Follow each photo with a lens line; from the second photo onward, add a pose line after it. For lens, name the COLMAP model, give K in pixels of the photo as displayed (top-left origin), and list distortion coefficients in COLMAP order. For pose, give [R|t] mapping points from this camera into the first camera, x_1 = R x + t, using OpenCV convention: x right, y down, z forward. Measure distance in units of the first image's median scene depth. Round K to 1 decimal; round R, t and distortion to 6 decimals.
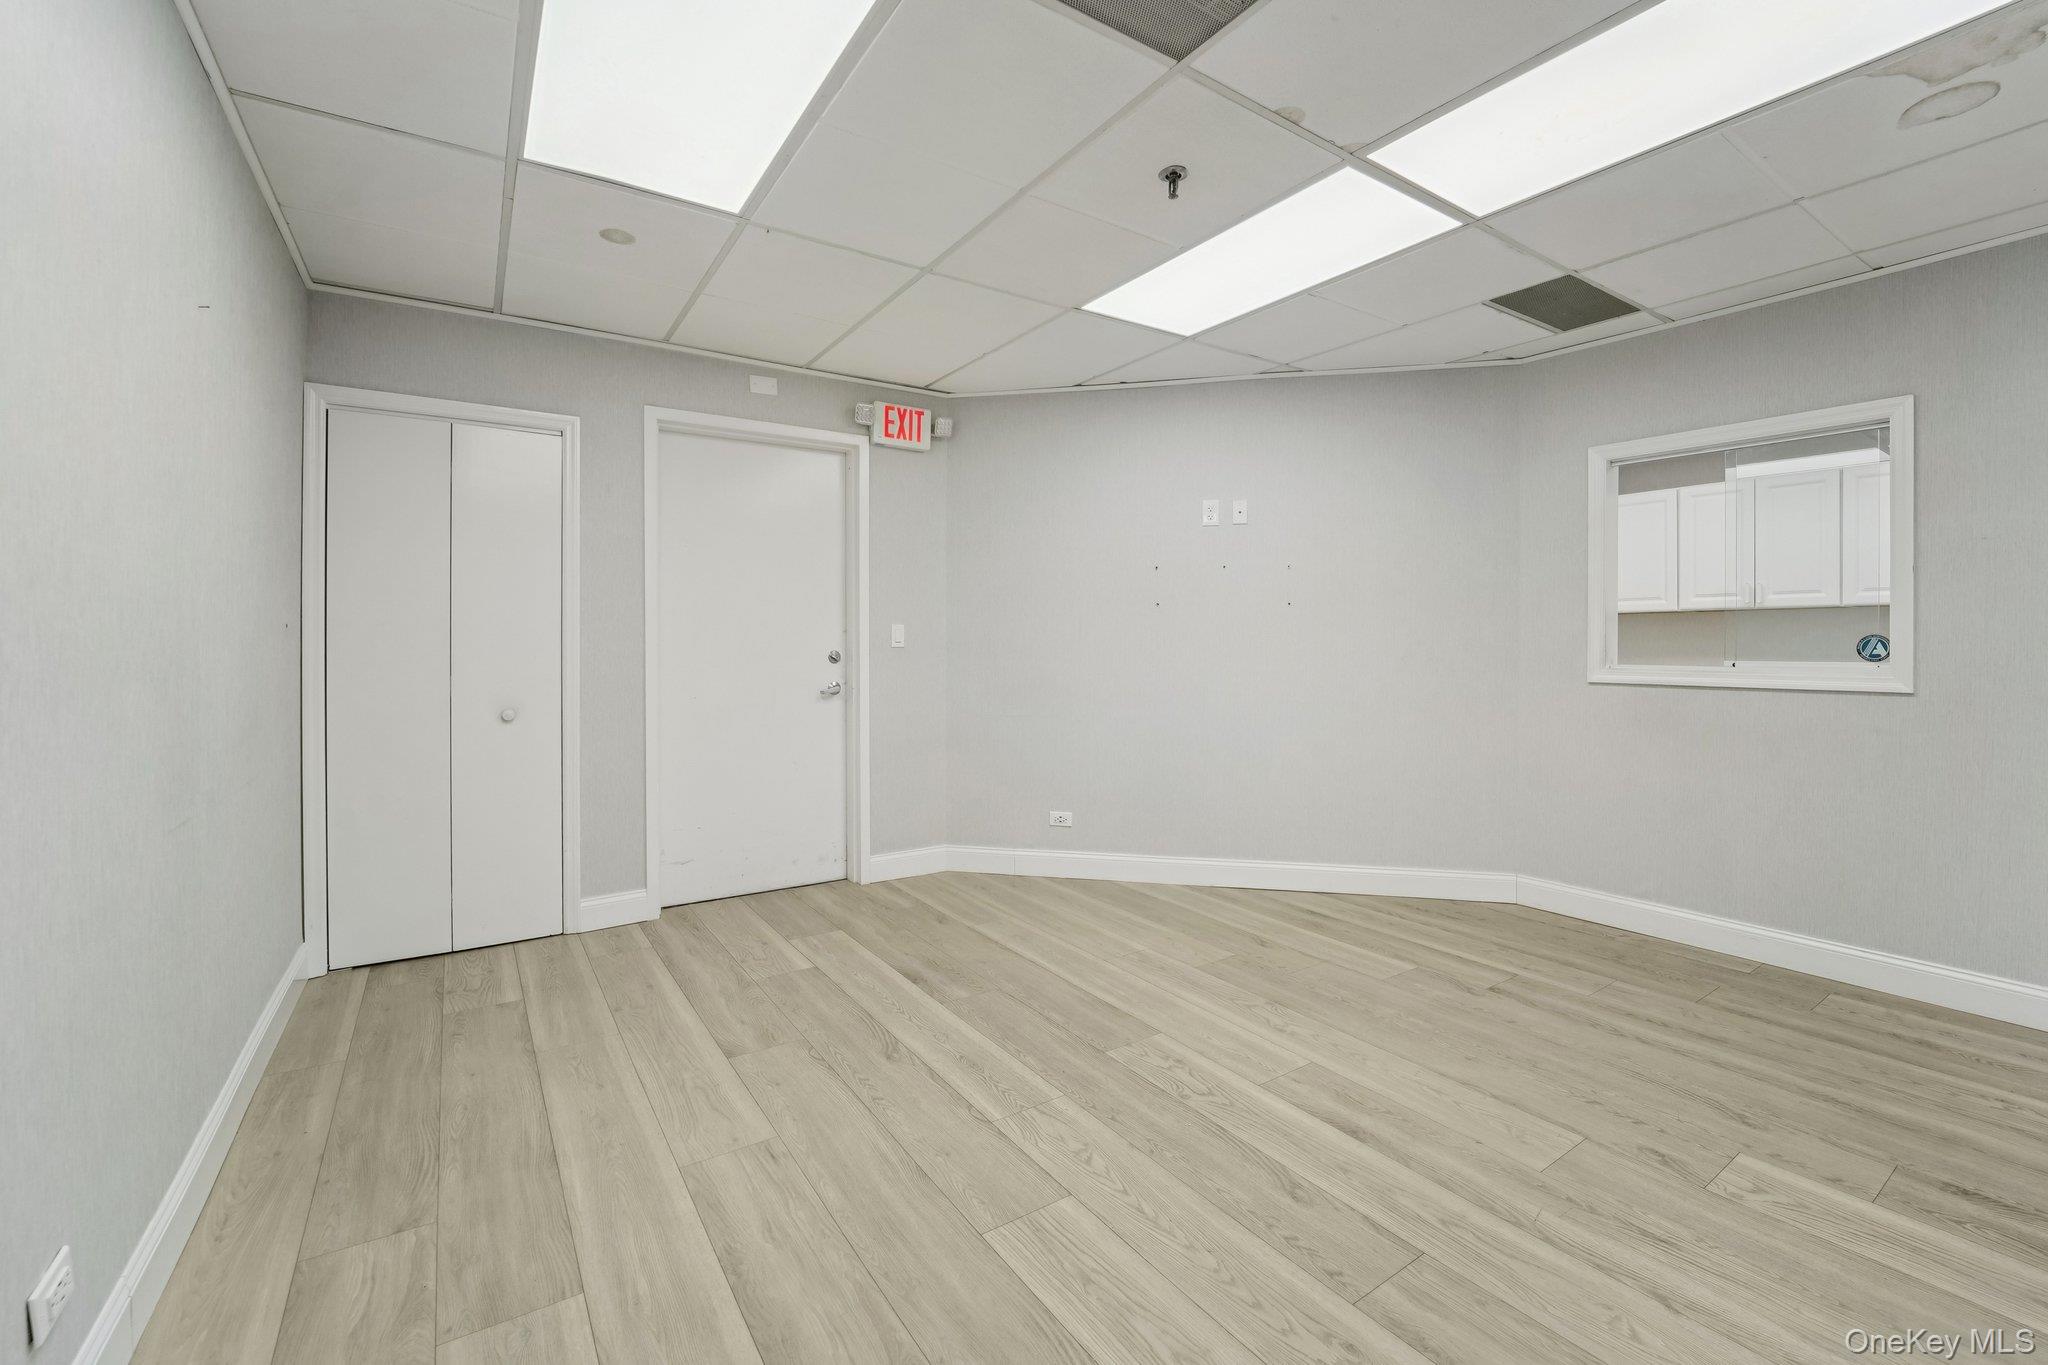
lens RADIAL K [[839.0, 0, 1015.8], [0, 839.0, 659.1], [0, 0, 1]] dist [-0.023220, -0.000487]
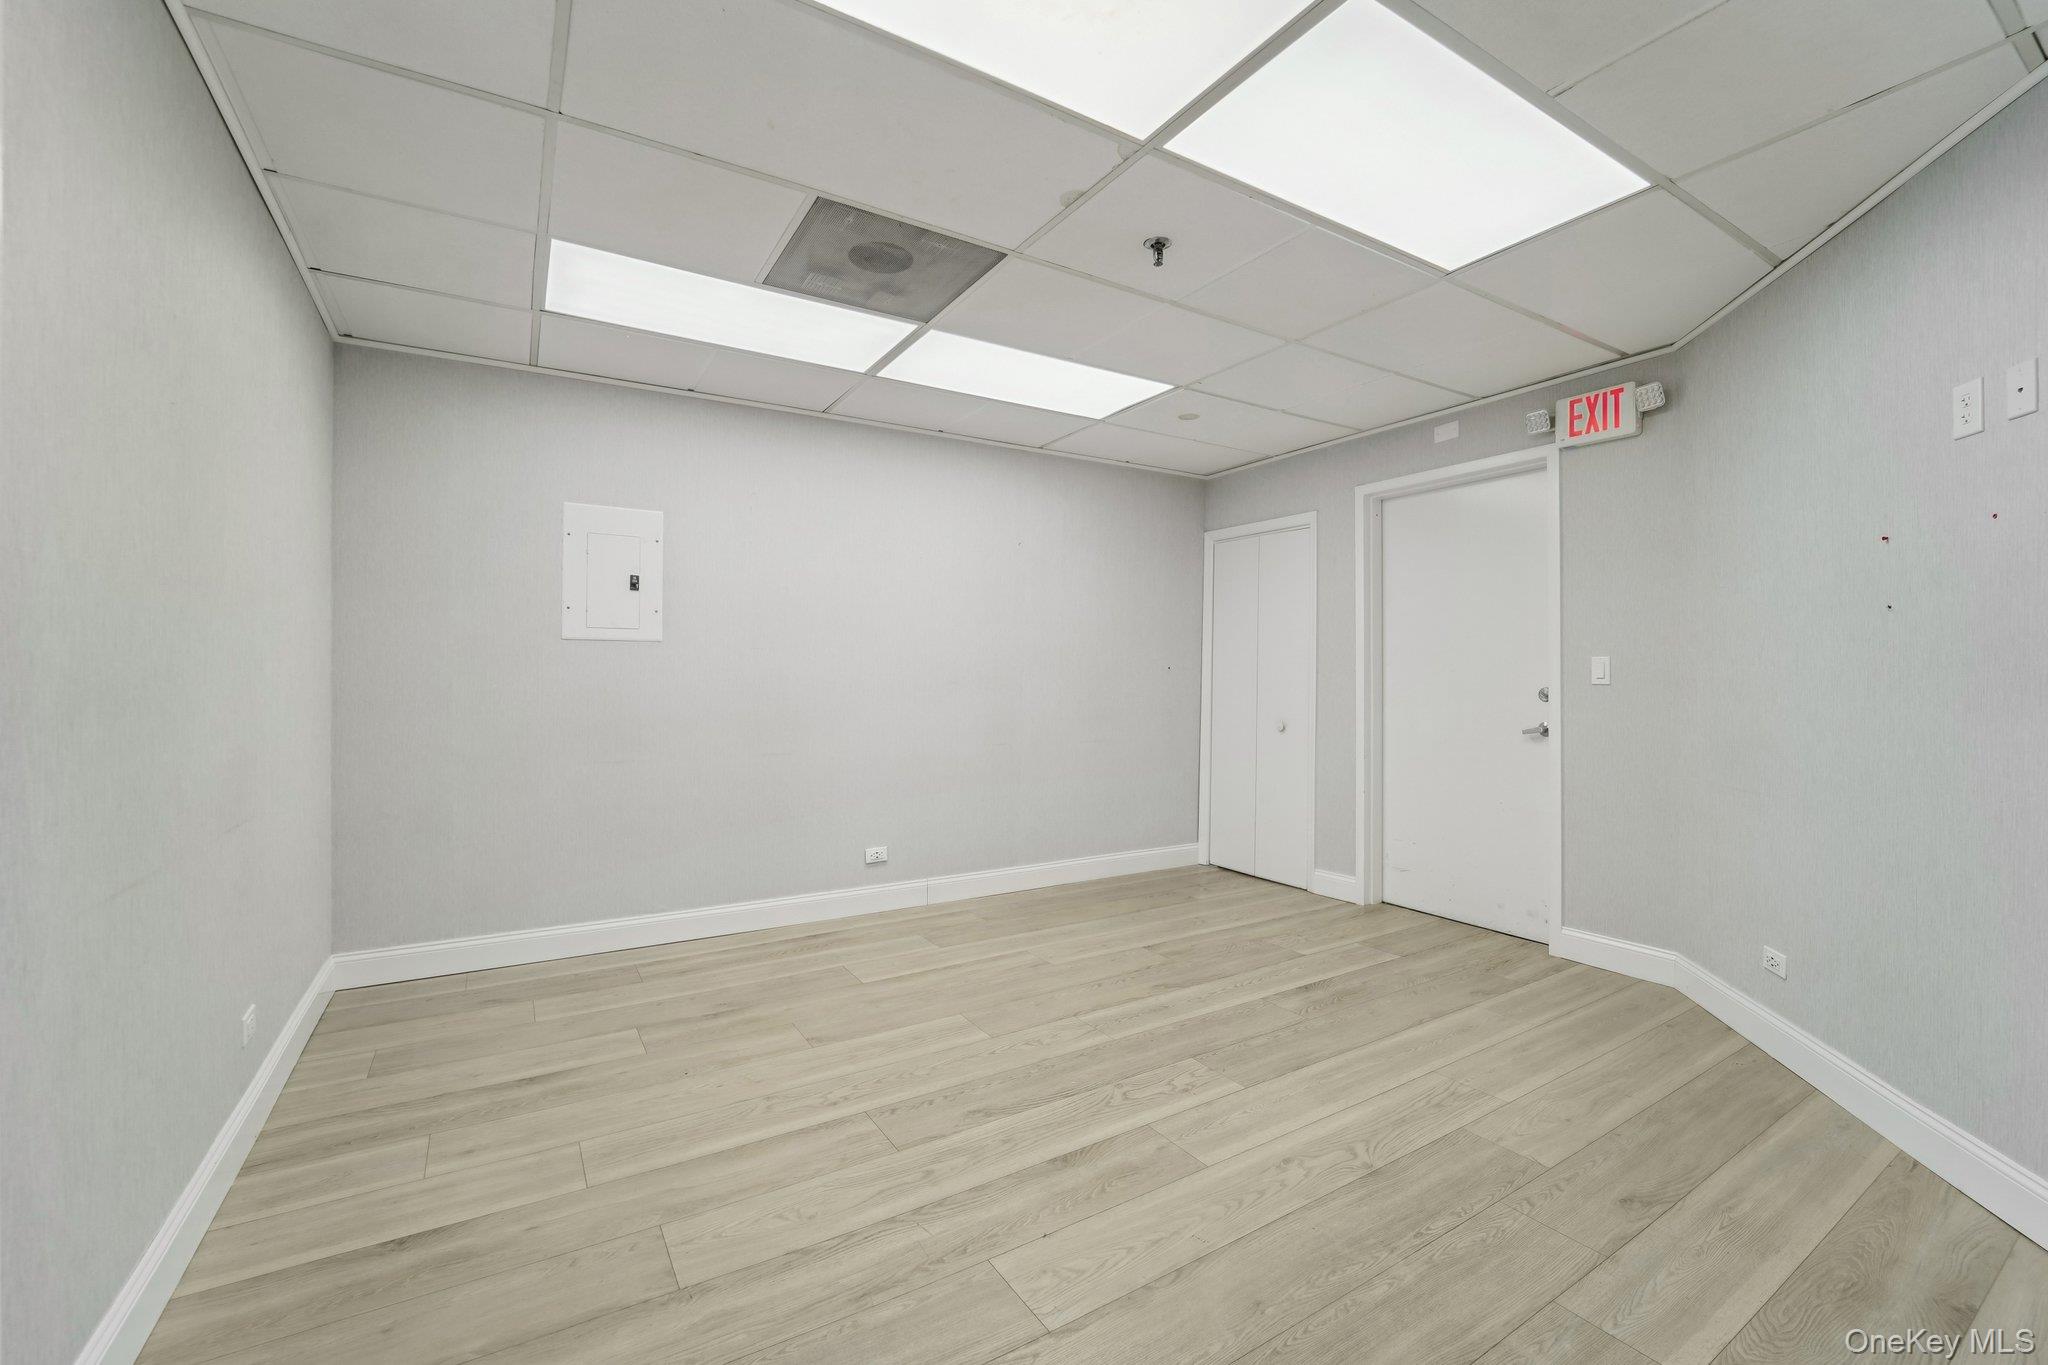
lens RADIAL K [[840.1, 0, 1042.0], [0, 840.1, 680.5], [0, 0, 1]] dist [-0.022139, 0.000044]
pose [[-0.008390, 0.004457, -0.999955, 1.083059], [-0.022615, 0.999733, 0.004646, -0.014619], [0.999709, 0.022653, -0.008287, 0.736170]]
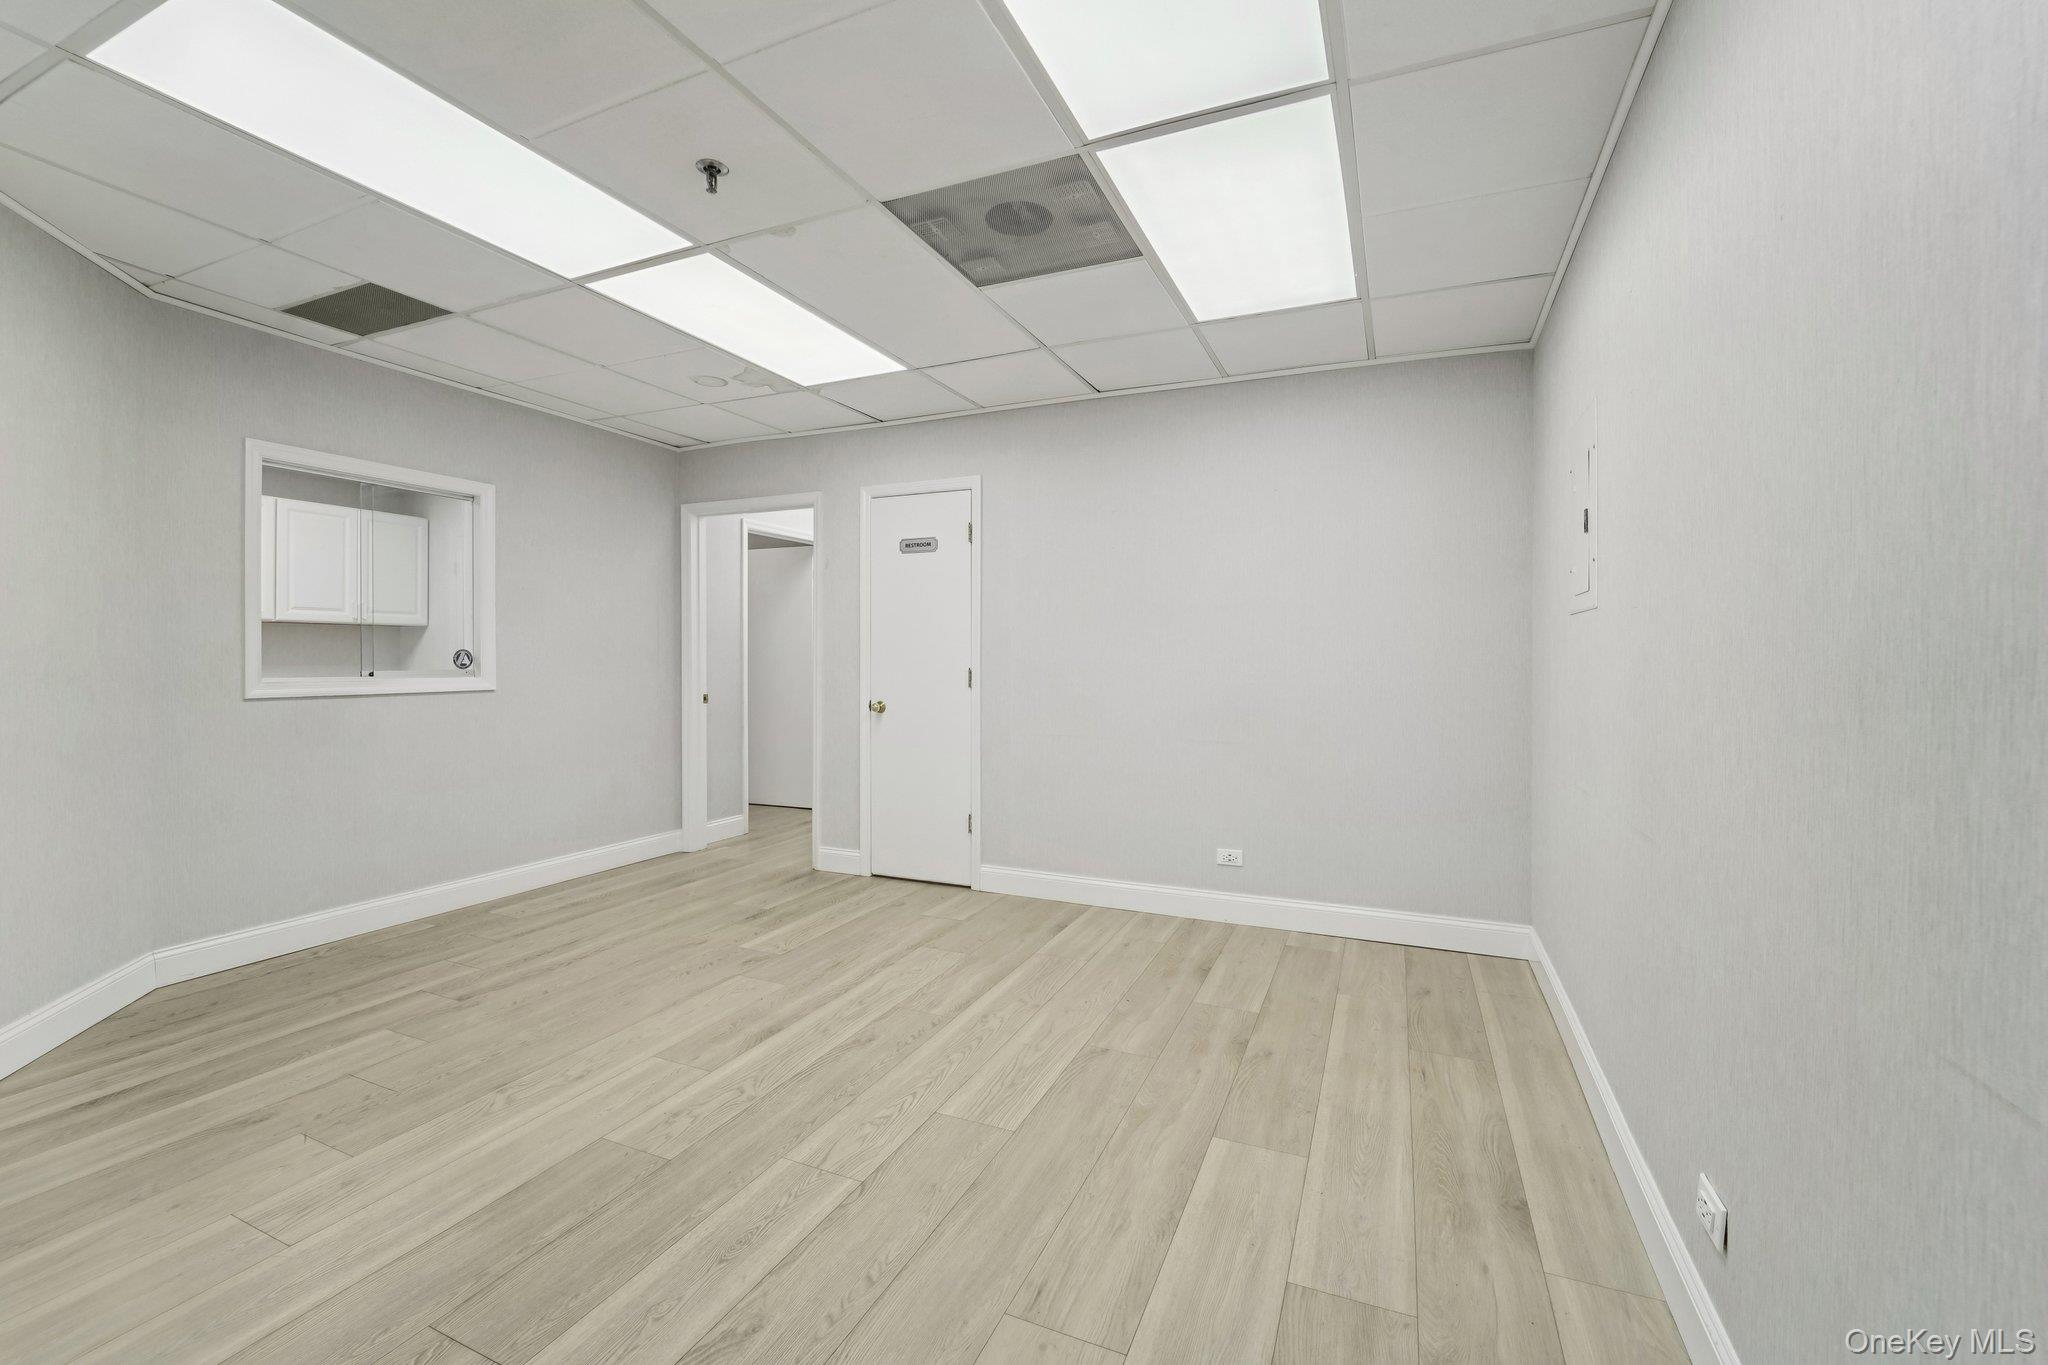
lens RADIAL K [[852.8, 0, 1019.4], [0, 852.8, 679.0], [0, 0, 1]] dist [-0.022317, 0.000496]
pose [[-0.536713, -0.023729, 0.843431, -0.696332], [0.011556, 0.999304, 0.035467, -0.021362], [-0.843686, 0.028782, -0.536065, 1.042819]]
